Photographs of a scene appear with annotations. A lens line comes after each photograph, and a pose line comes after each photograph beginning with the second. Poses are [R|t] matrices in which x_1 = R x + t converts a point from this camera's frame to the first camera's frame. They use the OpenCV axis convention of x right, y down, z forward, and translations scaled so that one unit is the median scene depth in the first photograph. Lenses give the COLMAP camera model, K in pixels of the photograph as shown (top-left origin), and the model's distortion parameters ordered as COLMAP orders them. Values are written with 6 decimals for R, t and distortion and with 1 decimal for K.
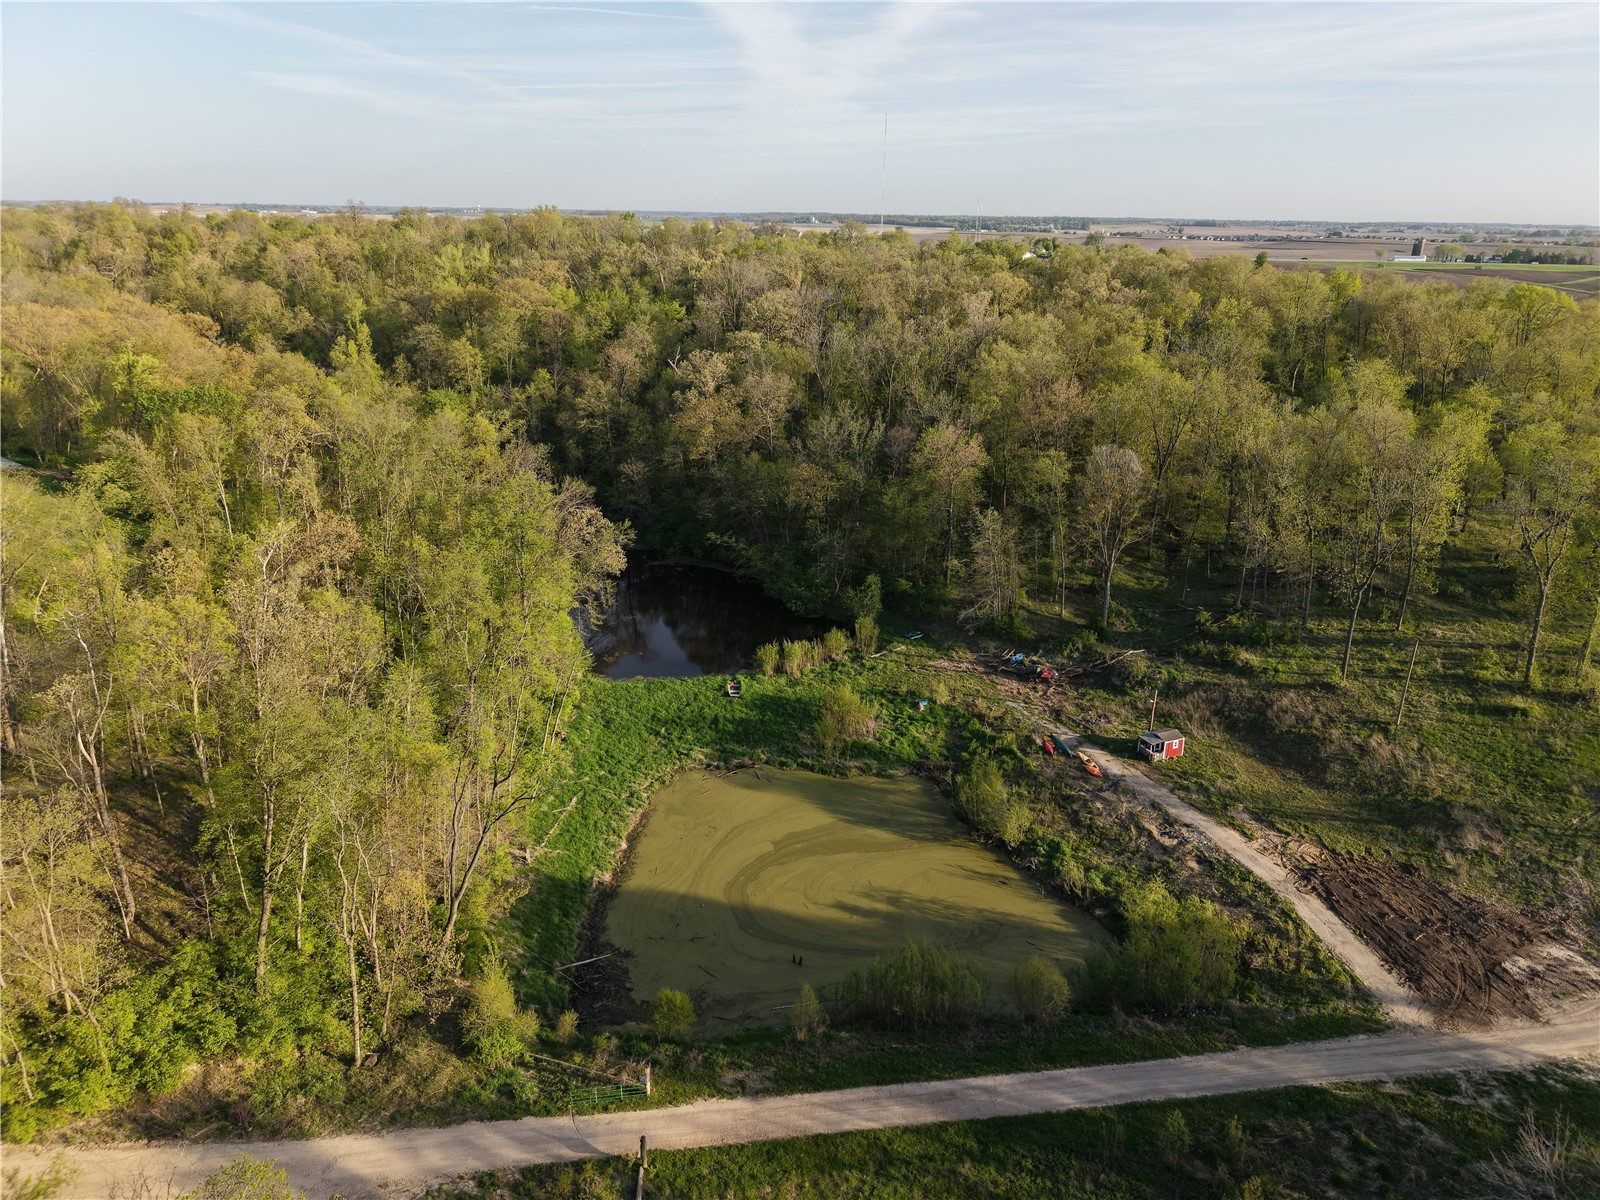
lens RADIAL K [[1116.5, 0, 800.0], [0, 1116.5, 600.0], [0, 0, 1]] dist [0.007510, -0.008740]
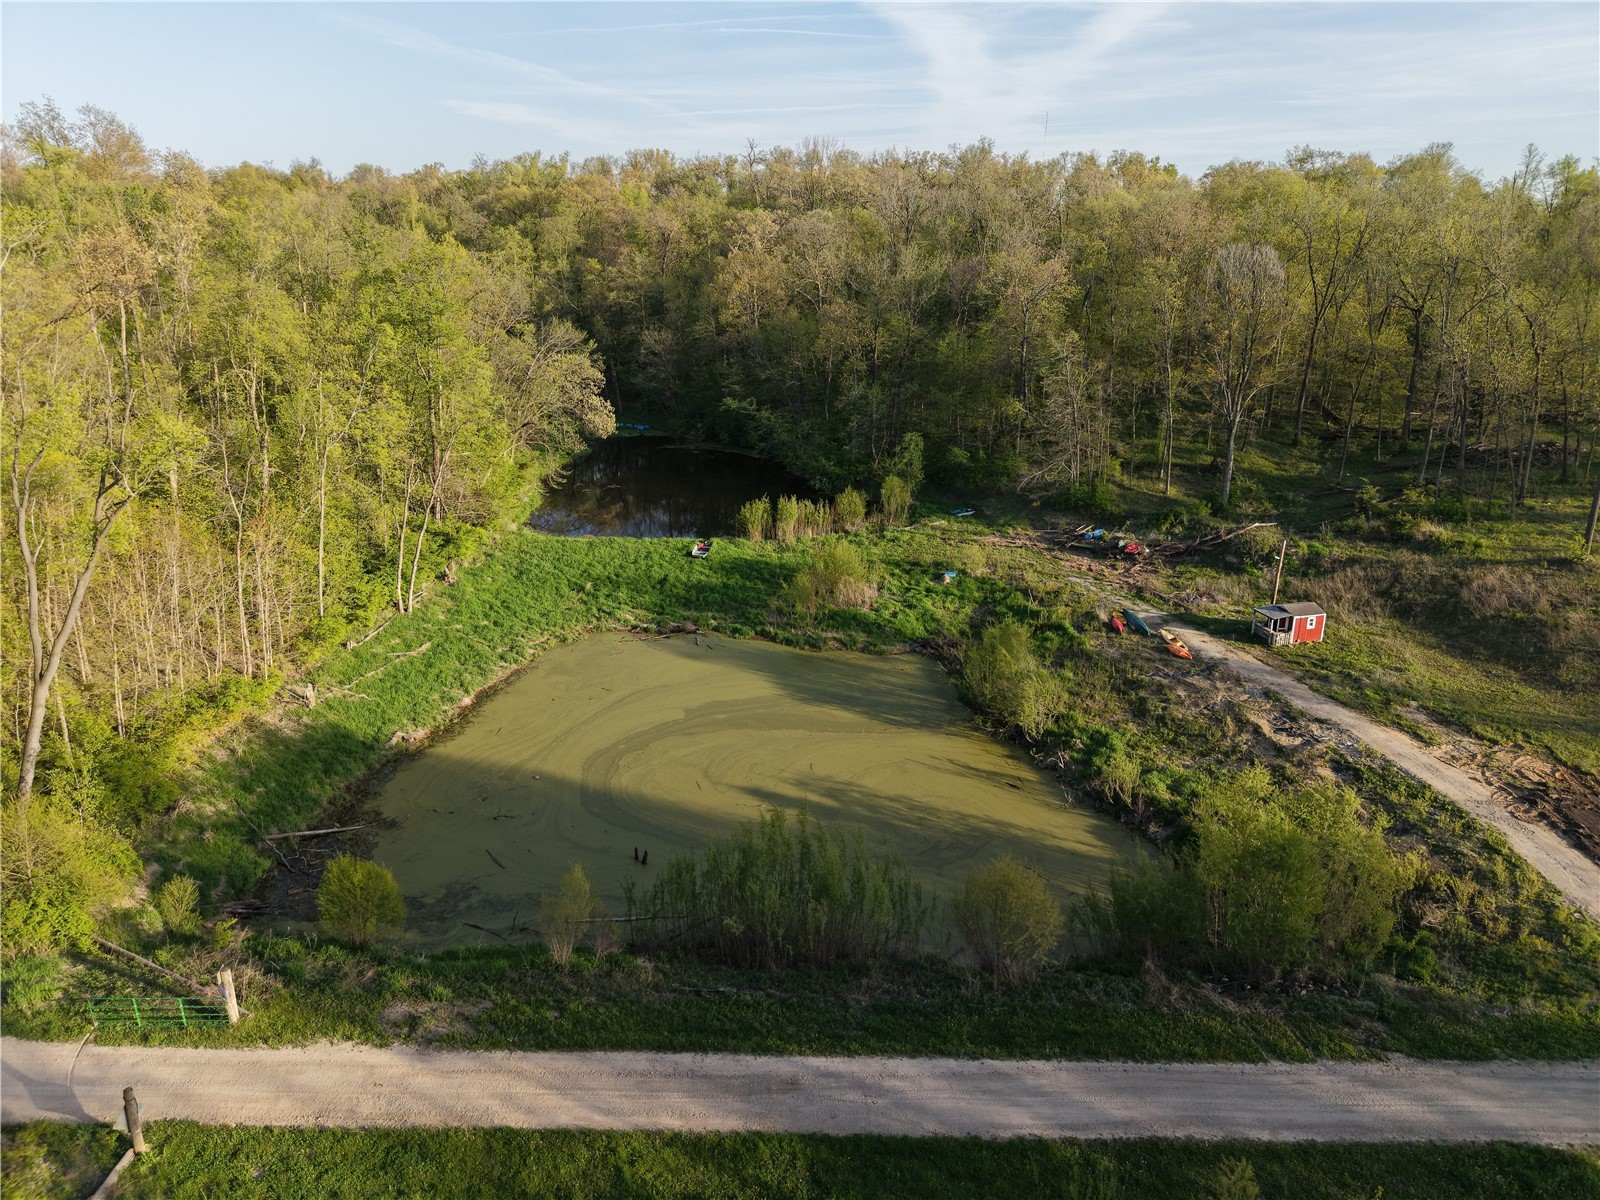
lens RADIAL K [[1116.5, 0, 800.0], [0, 1116.5, 600.0], [0, 0, 1]] dist [0.007510, -0.008740]
pose [[0.989974, 0.049889, -0.132144, 0.121036], [-0.053445, 0.998294, -0.023496, 0.143979], [0.130746, 0.030322, 0.990952, 0.300153]]
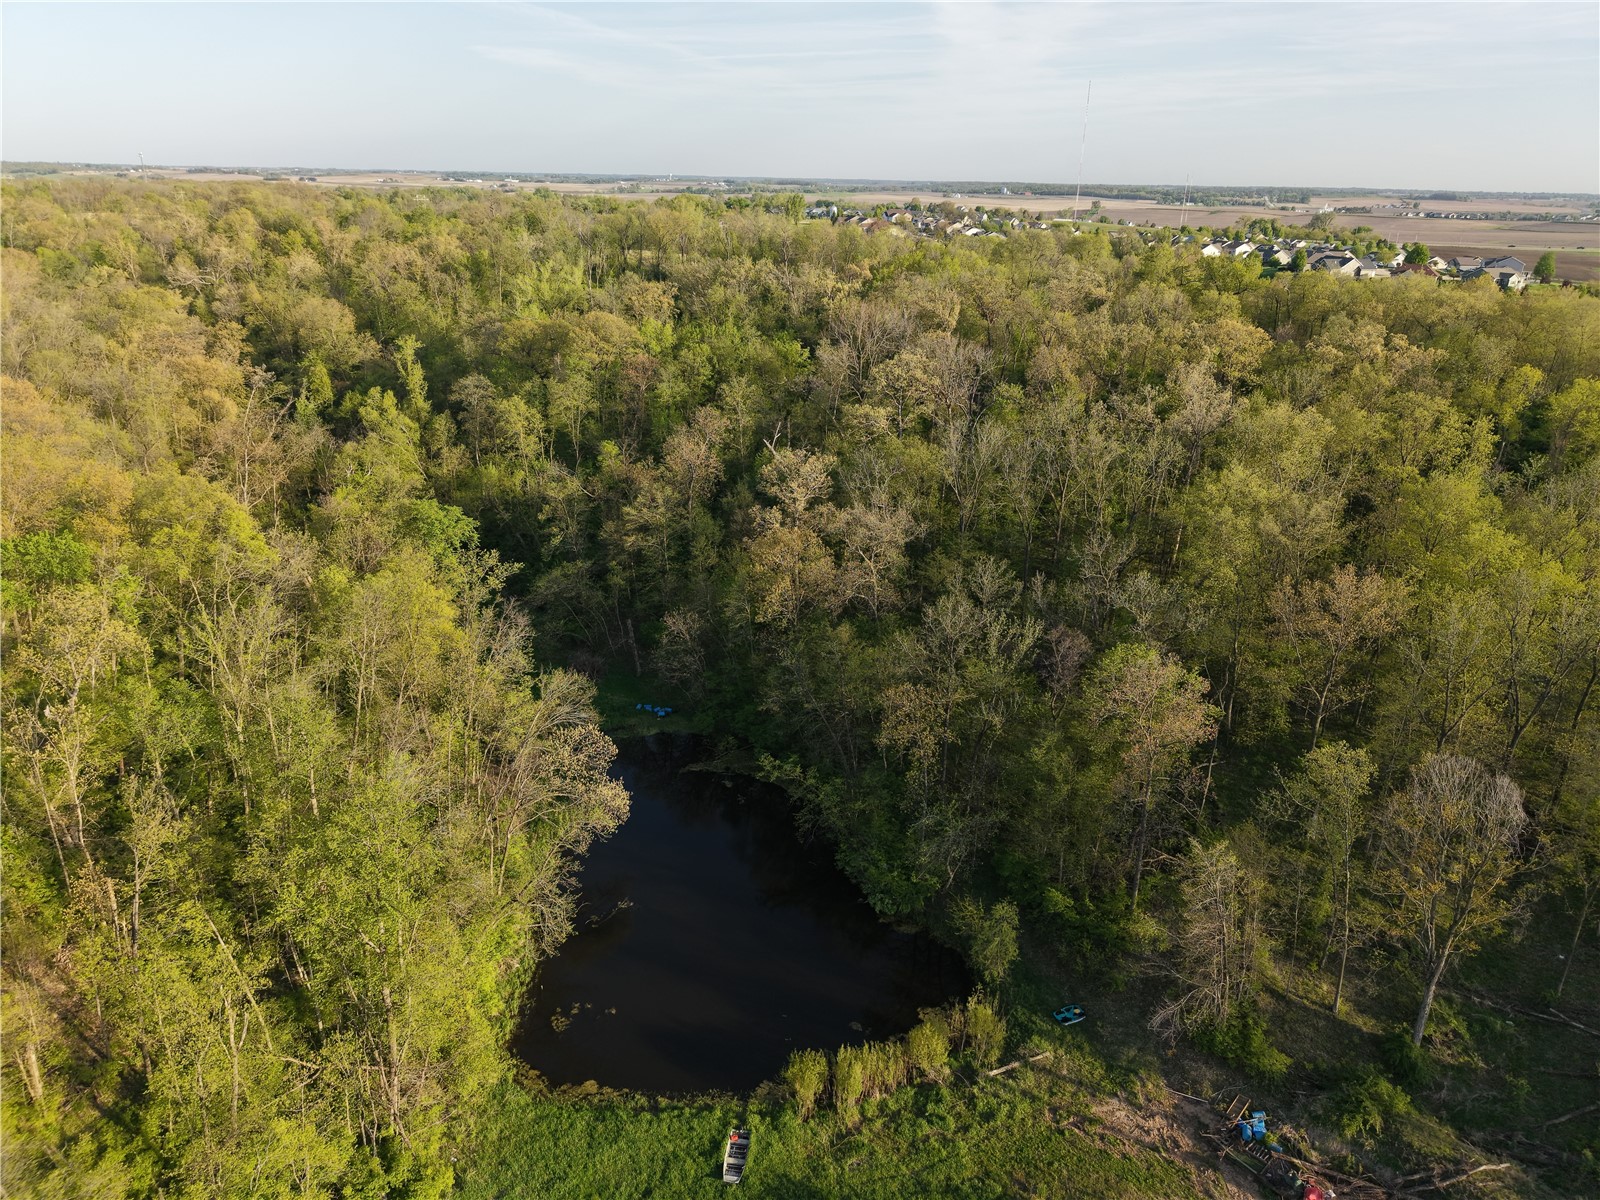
lens RADIAL K [[1110.5, 0, 799.8], [0, 1110.5, 574.9], [0, 0, 1]] dist [0.039156, -0.042938]
pose [[0.986726, 0.056212, -0.152352, 0.048388], [-0.055252, 0.998417, 0.010529, -0.252111], [0.152703, -0.001972, 0.988270, 0.494869]]
